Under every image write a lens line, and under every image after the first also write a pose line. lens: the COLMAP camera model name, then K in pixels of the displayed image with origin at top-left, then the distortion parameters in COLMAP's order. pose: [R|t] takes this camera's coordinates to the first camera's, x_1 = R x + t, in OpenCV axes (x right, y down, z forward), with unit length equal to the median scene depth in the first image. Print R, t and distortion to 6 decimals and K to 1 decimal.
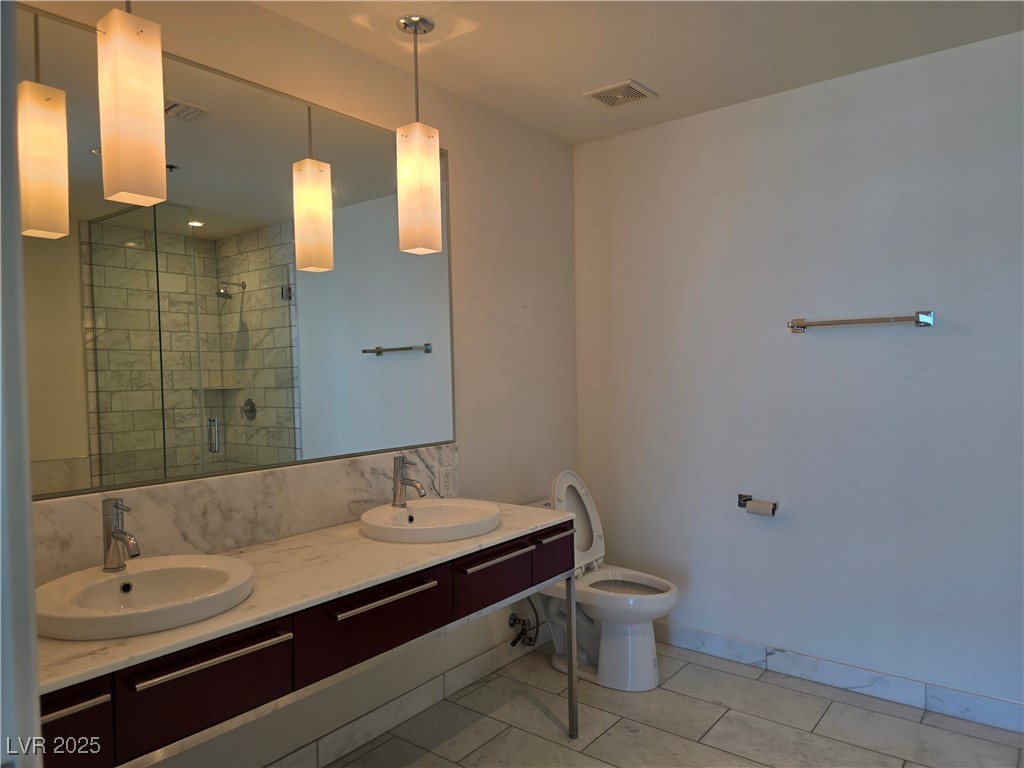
lens RADIAL K [[690.6, 0, 513.5], [0, 690.6, 385.5], [0, 0, 1]] dist [0.069209, -0.072514]
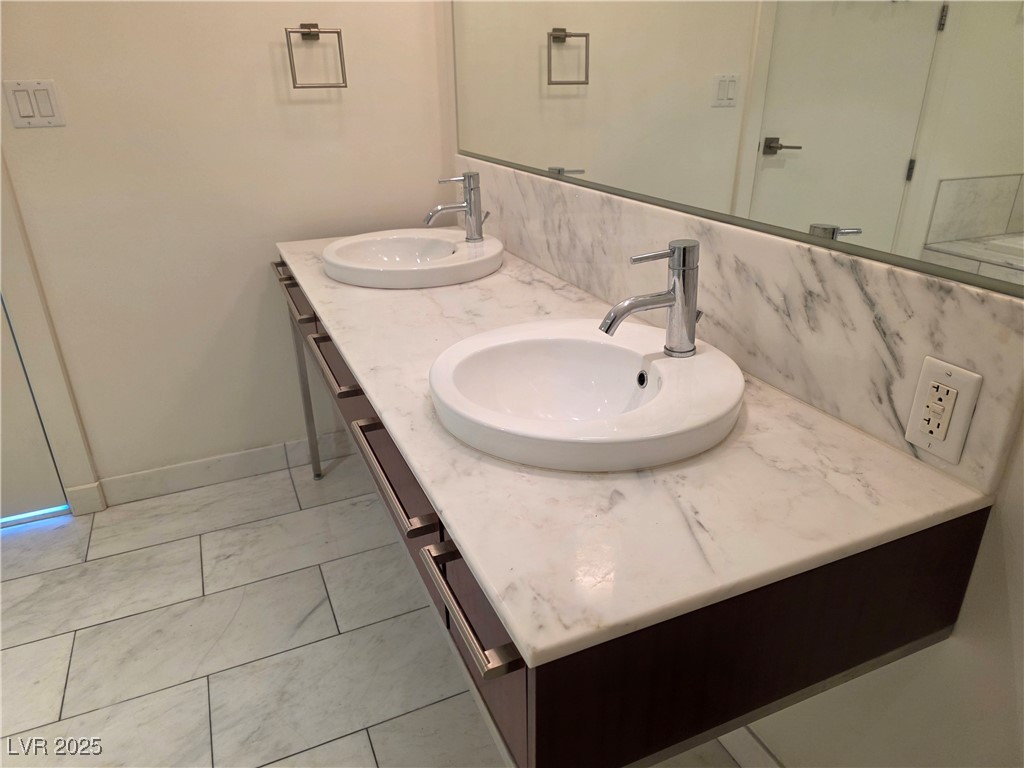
lens RADIAL K [[691.5, 0, 512.8], [0, 691.5, 391.2], [0, 0, 1]] dist [0.067700, -0.071765]
pose [[-0.459354, 0.394038, -0.796070, 0.288906], [0.006002, 0.897576, 0.440819, -0.002539], [0.888233, 0.197714, -0.414670, 1.248042]]
